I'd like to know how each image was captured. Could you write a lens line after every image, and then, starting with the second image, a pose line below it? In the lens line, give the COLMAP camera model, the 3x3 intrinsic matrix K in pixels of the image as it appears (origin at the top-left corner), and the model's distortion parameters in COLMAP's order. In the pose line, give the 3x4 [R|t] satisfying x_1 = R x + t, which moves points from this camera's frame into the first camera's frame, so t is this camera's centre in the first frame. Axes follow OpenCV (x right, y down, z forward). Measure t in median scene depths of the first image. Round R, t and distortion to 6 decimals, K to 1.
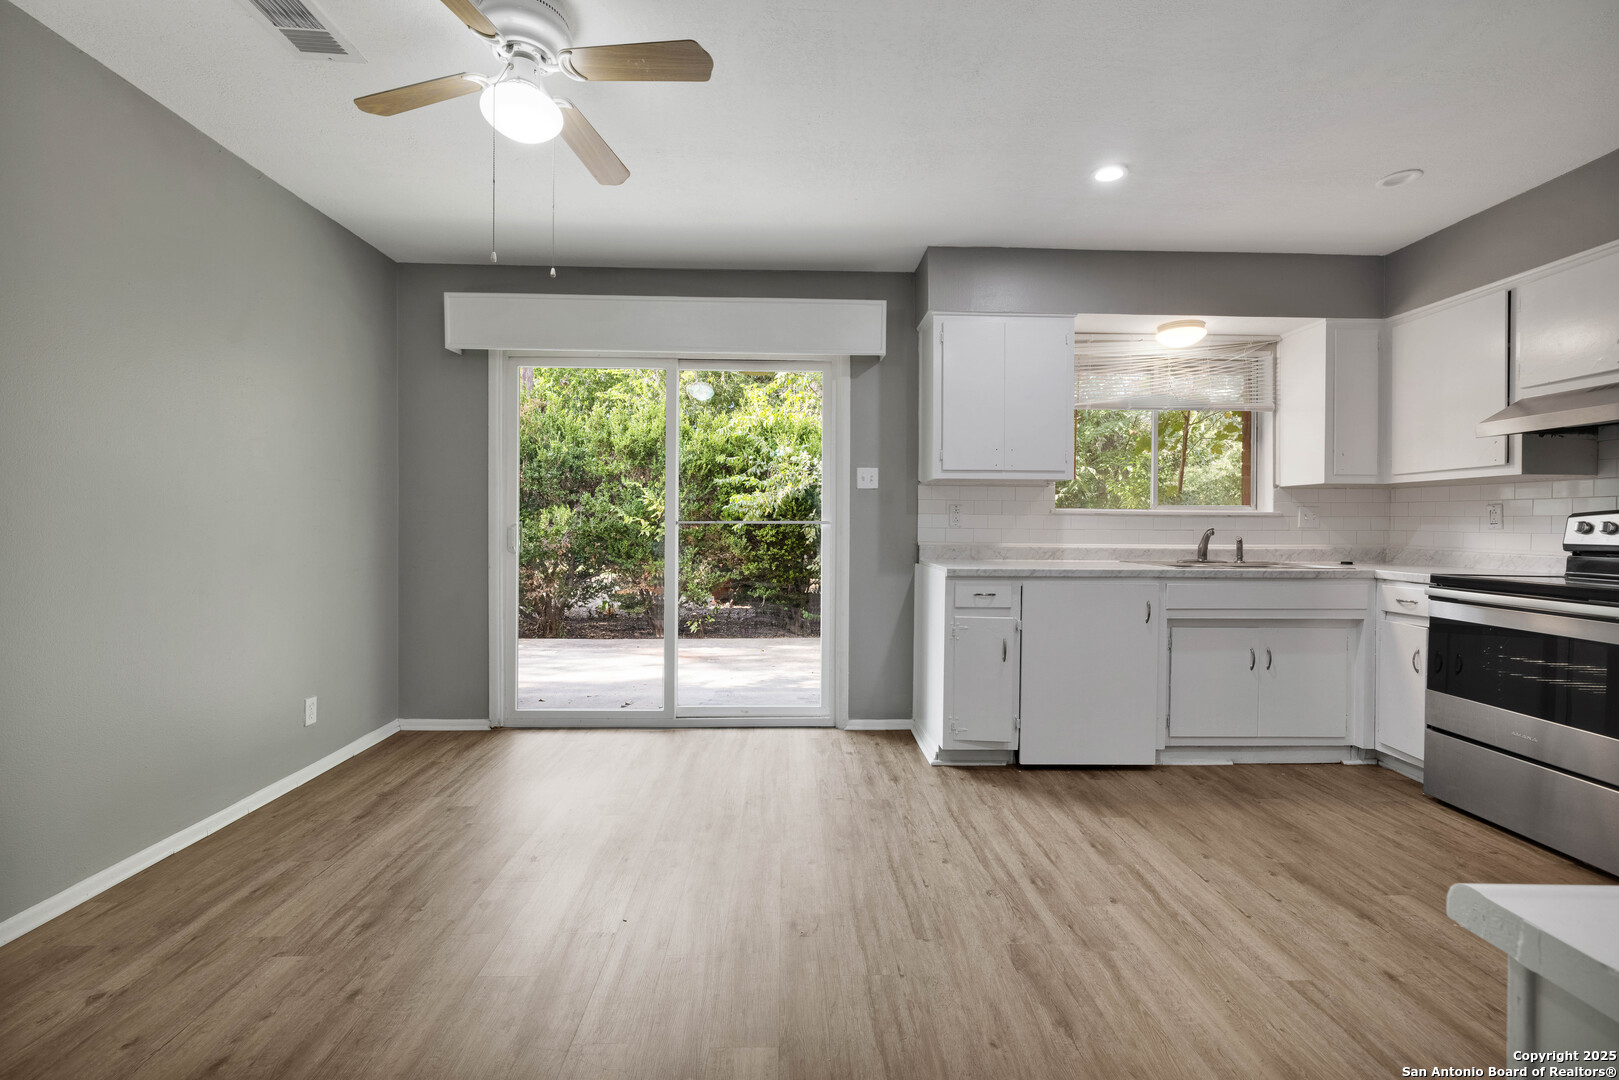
lens RADIAL K [[678.8, 0, 809.2], [0, 678.8, 528.9], [0, 0, 1]] dist [-0.000539, -0.000236]
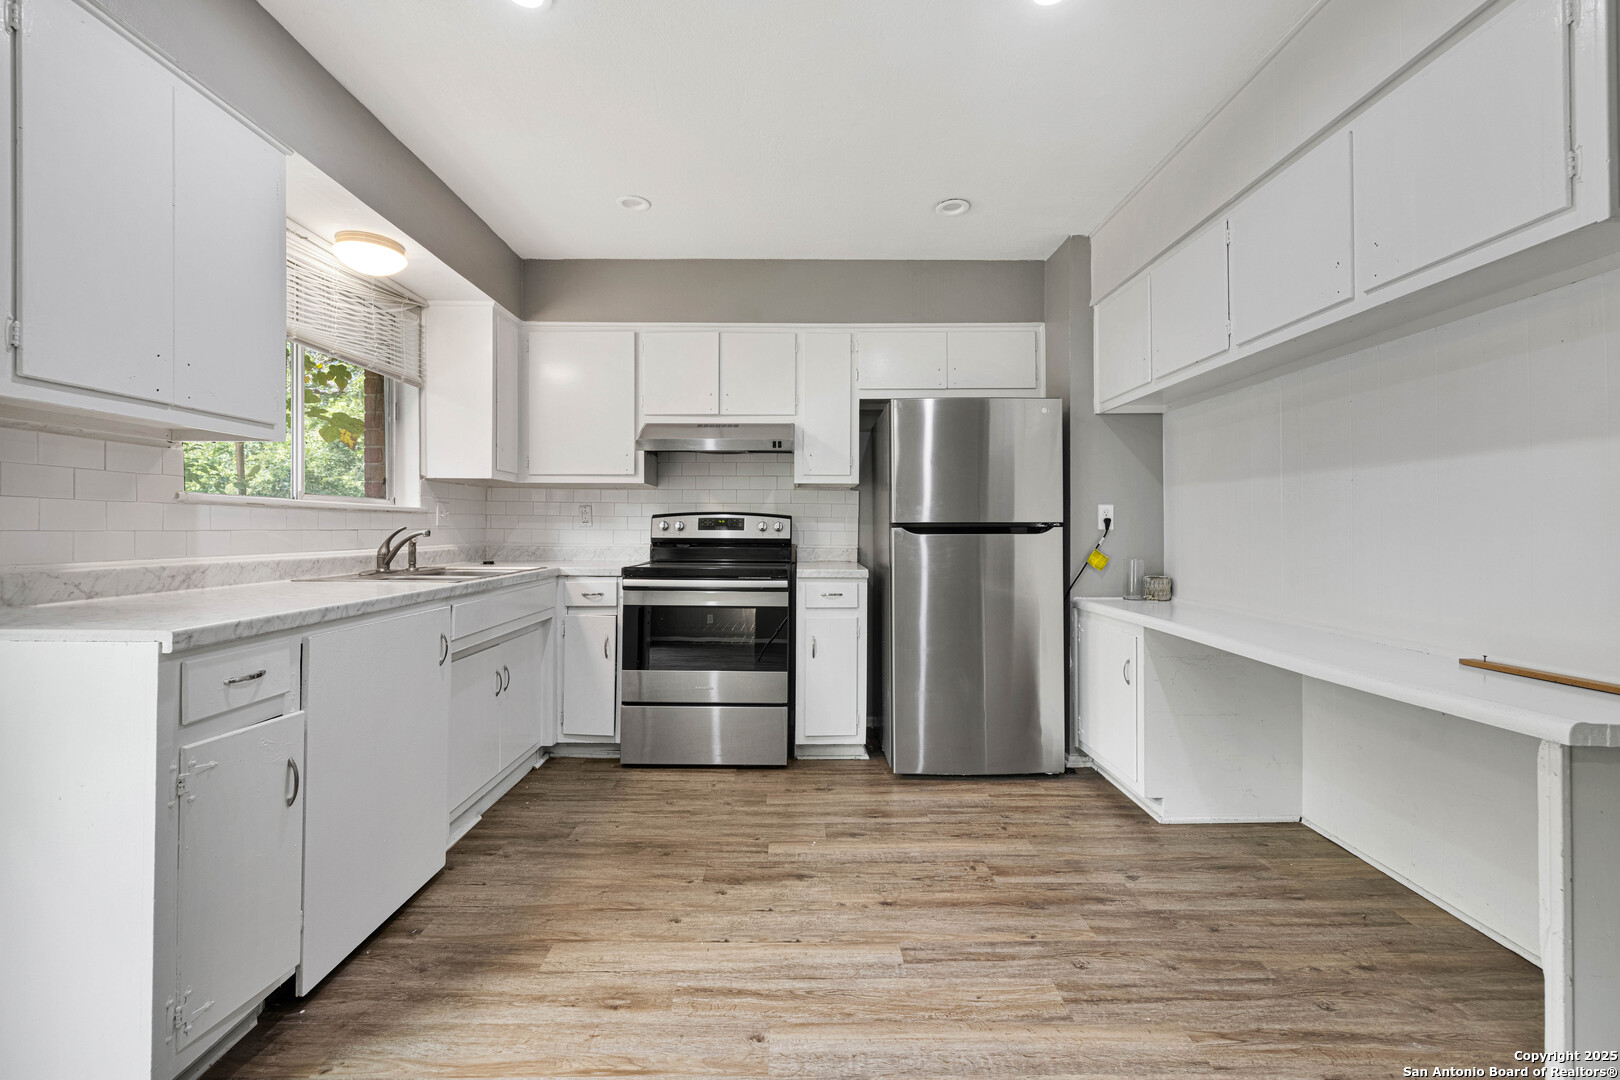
lens RADIAL K [[679.2, 0, 809.7], [0, 679.2, 528.9], [0, 0, 1]] dist [-0.000539, -0.000236]
pose [[0.021211, -0.007387, 0.999748, -0.199812], [0.003685, 0.999966, 0.007311, -0.003570], [-0.999768, 0.003529, 0.021237, 0.670626]]
